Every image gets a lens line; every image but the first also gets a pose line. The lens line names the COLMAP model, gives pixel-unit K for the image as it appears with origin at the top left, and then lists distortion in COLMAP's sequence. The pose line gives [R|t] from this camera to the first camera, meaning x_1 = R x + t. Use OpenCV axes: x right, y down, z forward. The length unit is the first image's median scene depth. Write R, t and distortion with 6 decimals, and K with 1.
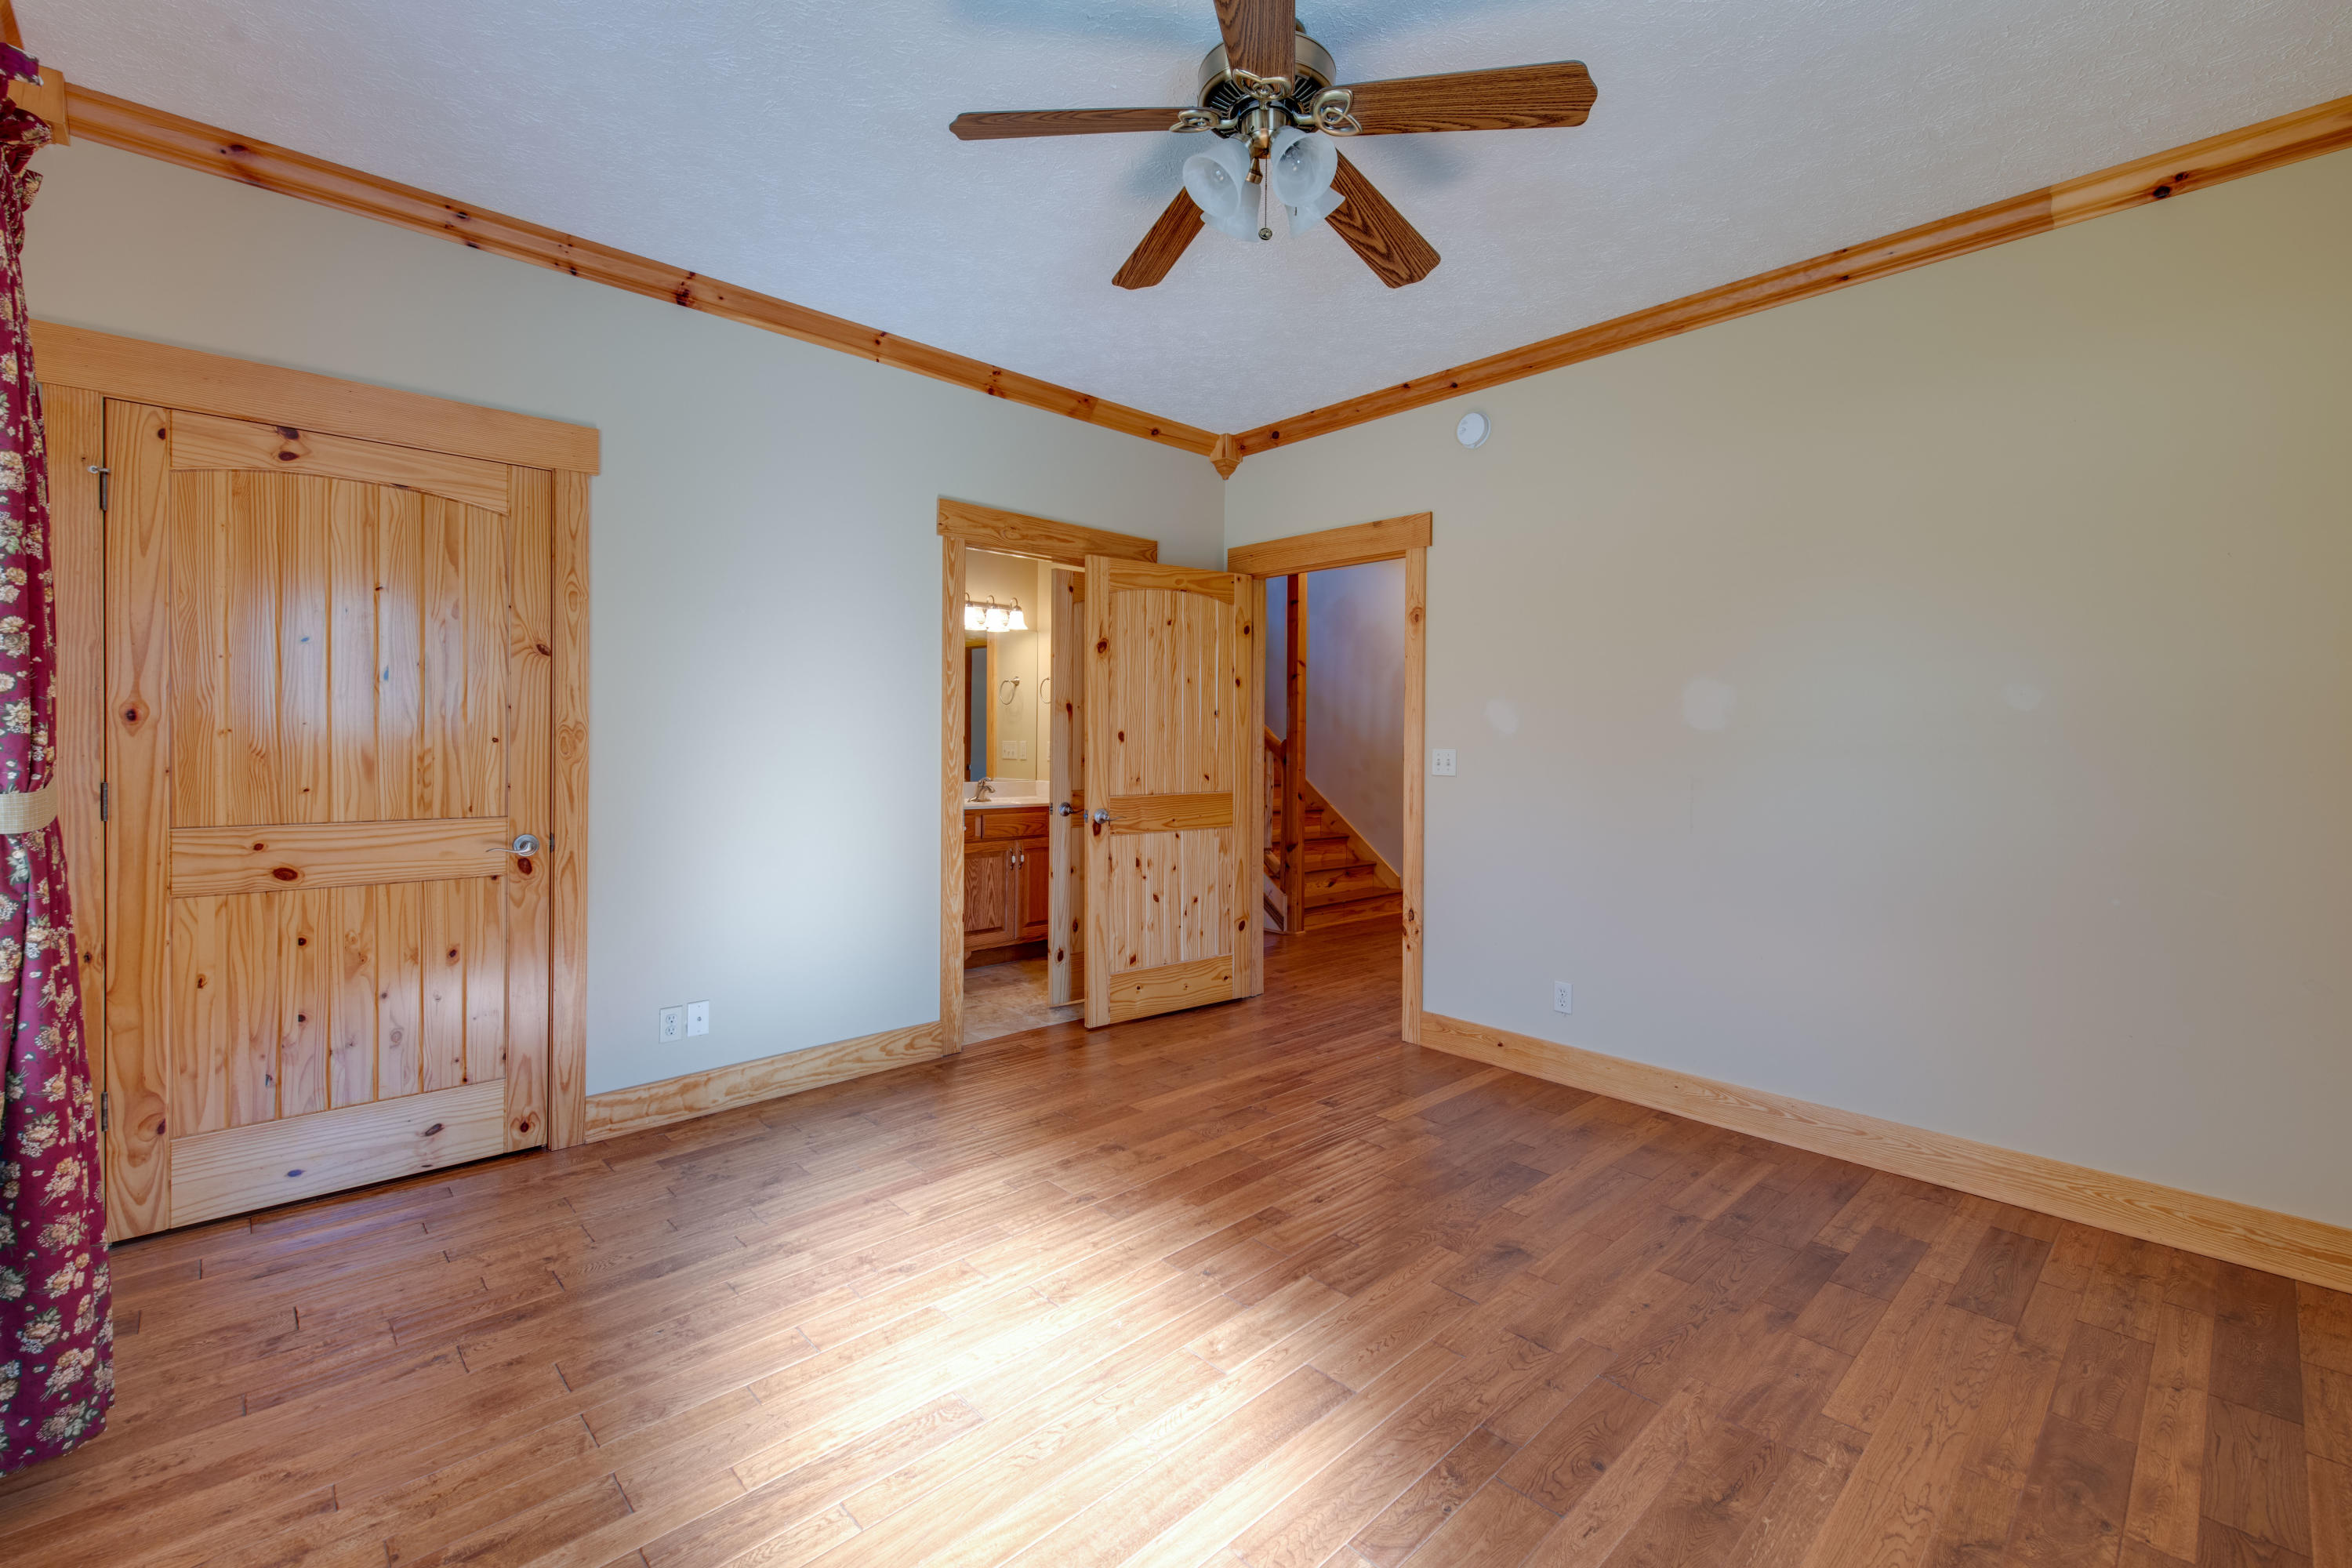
lens RADIAL K [[996.6, 0, 1173.5], [0, 996.6, 748.1], [0, 0, 1]] dist [0.002391, -0.000492]
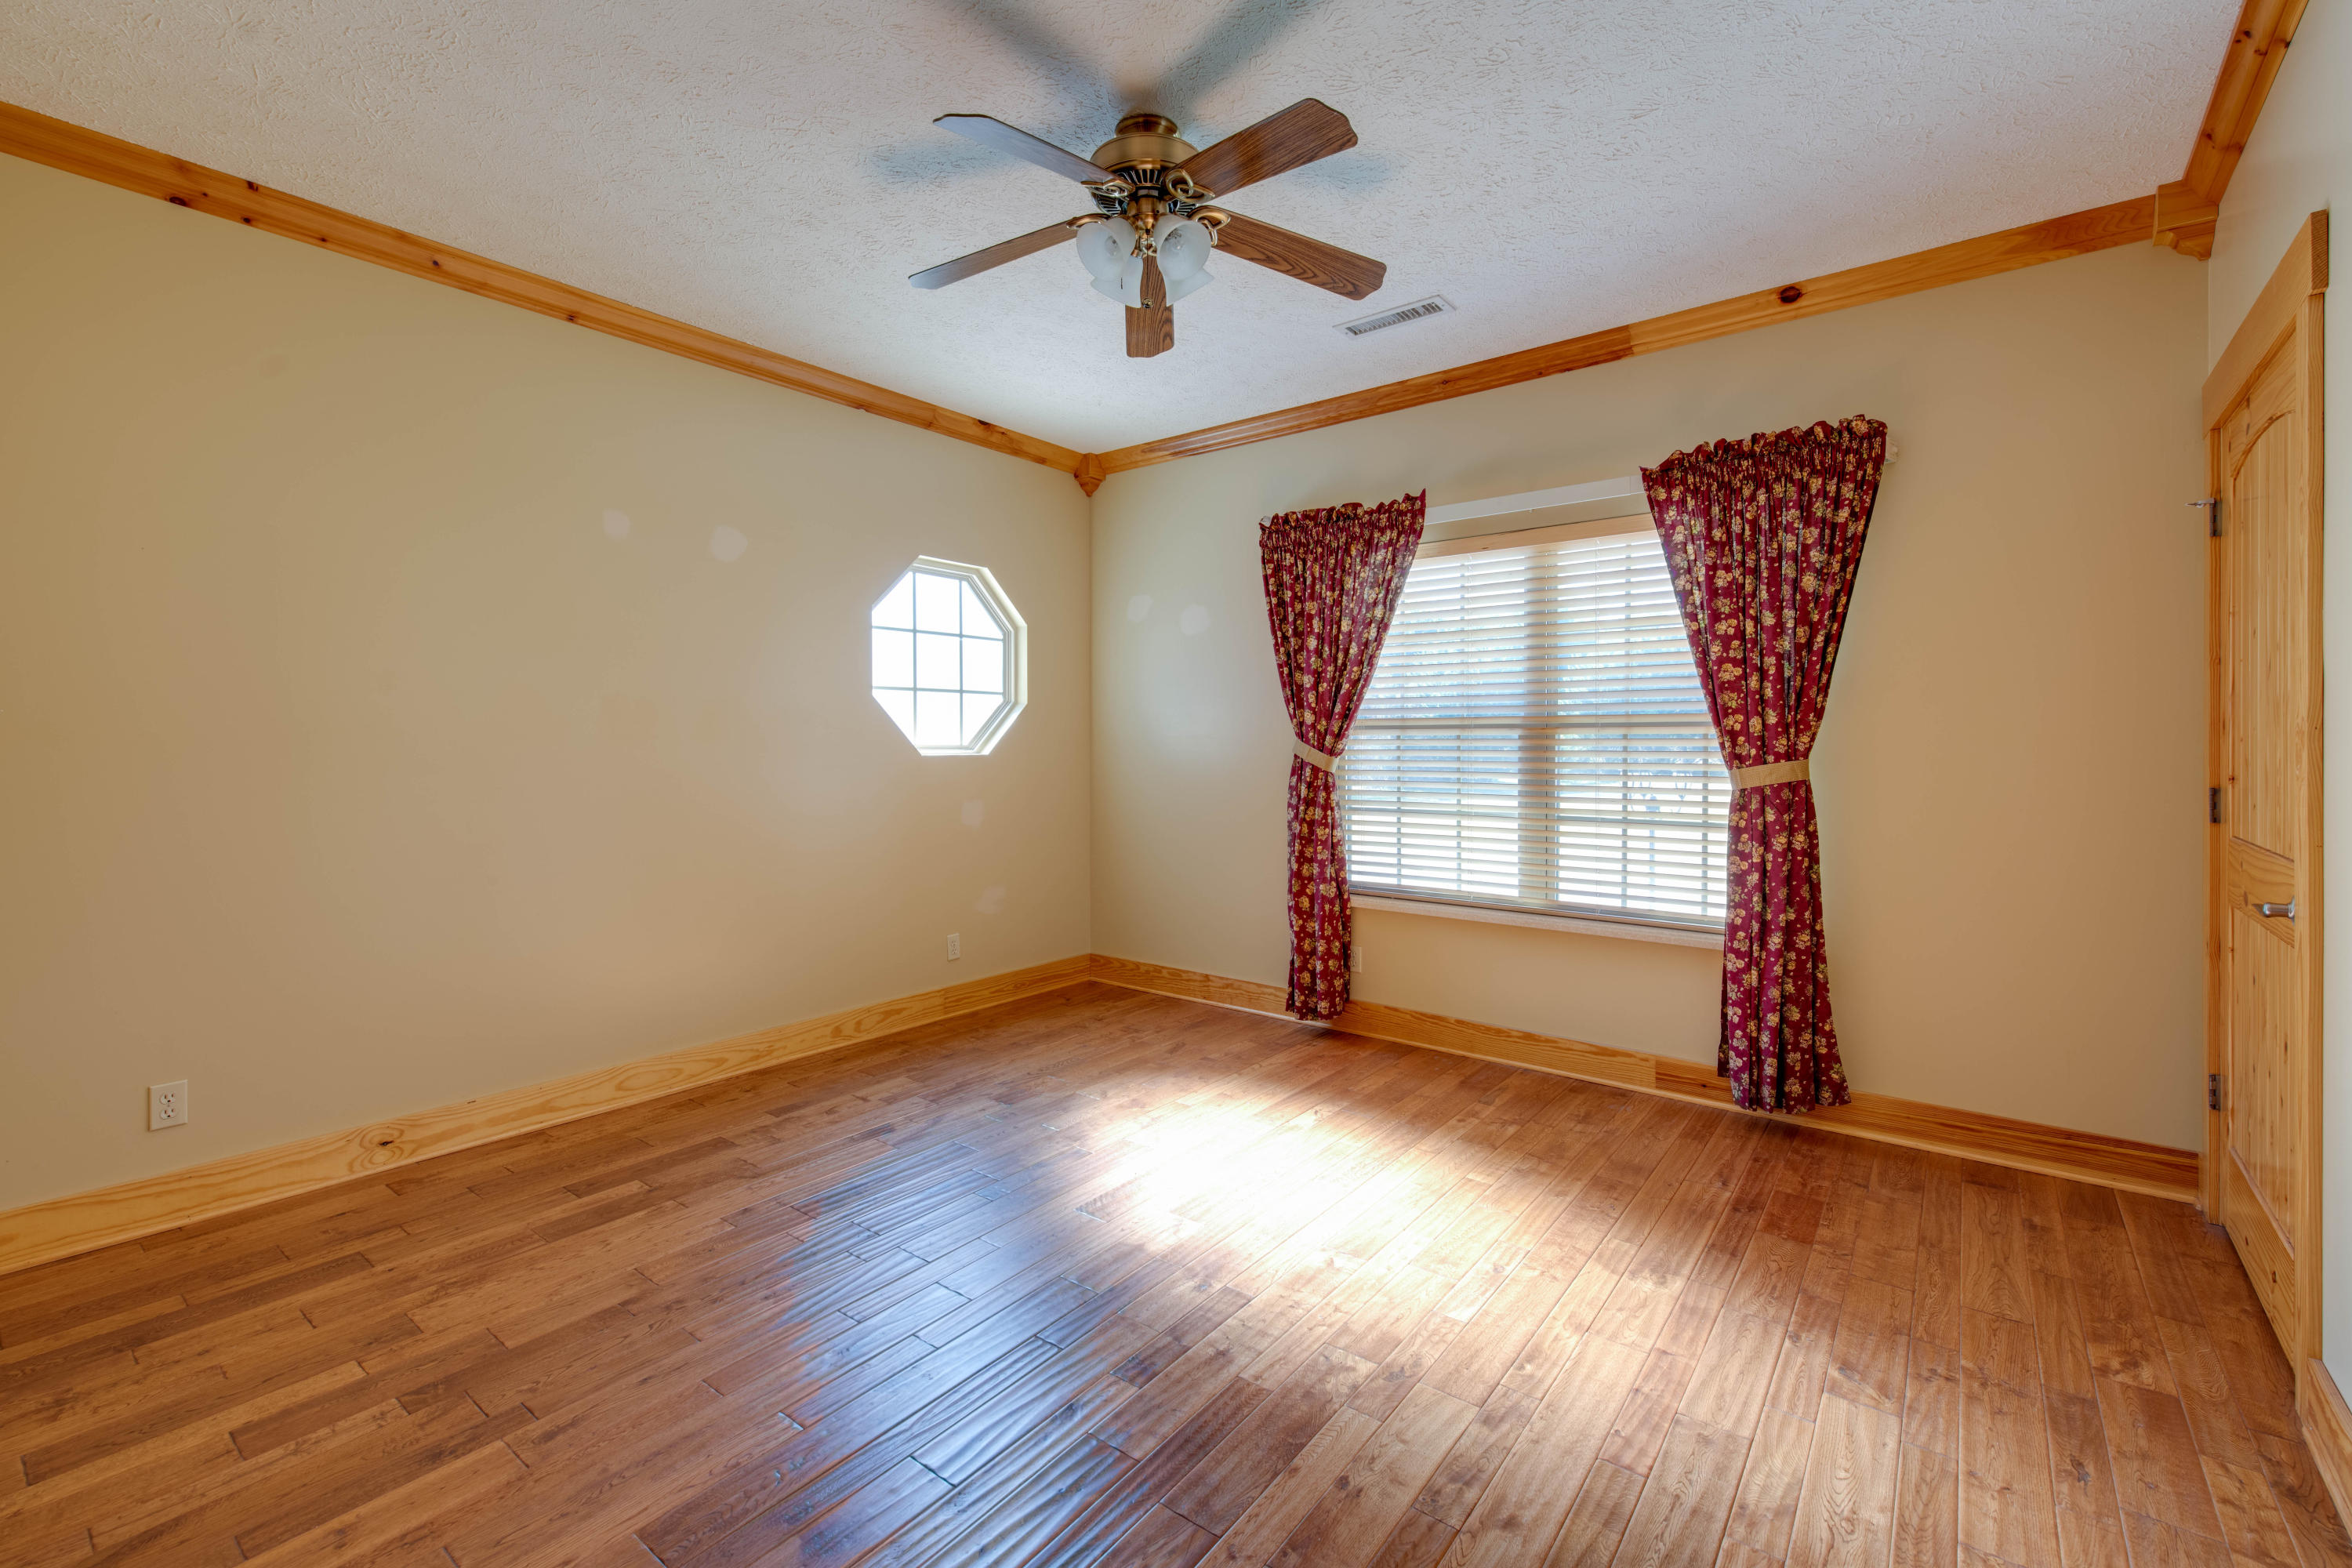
lens RADIAL K [[996.6, 0, 1173.5], [0, 996.6, 748.1], [0, 0, 1]] dist [0.002391, -0.000492]
pose [[-0.988004, -0.006883, -0.154276, 0.210818], [-0.009020, 0.999873, 0.013156, -0.011191], [0.154166, 0.014390, -0.987940, 1.898501]]
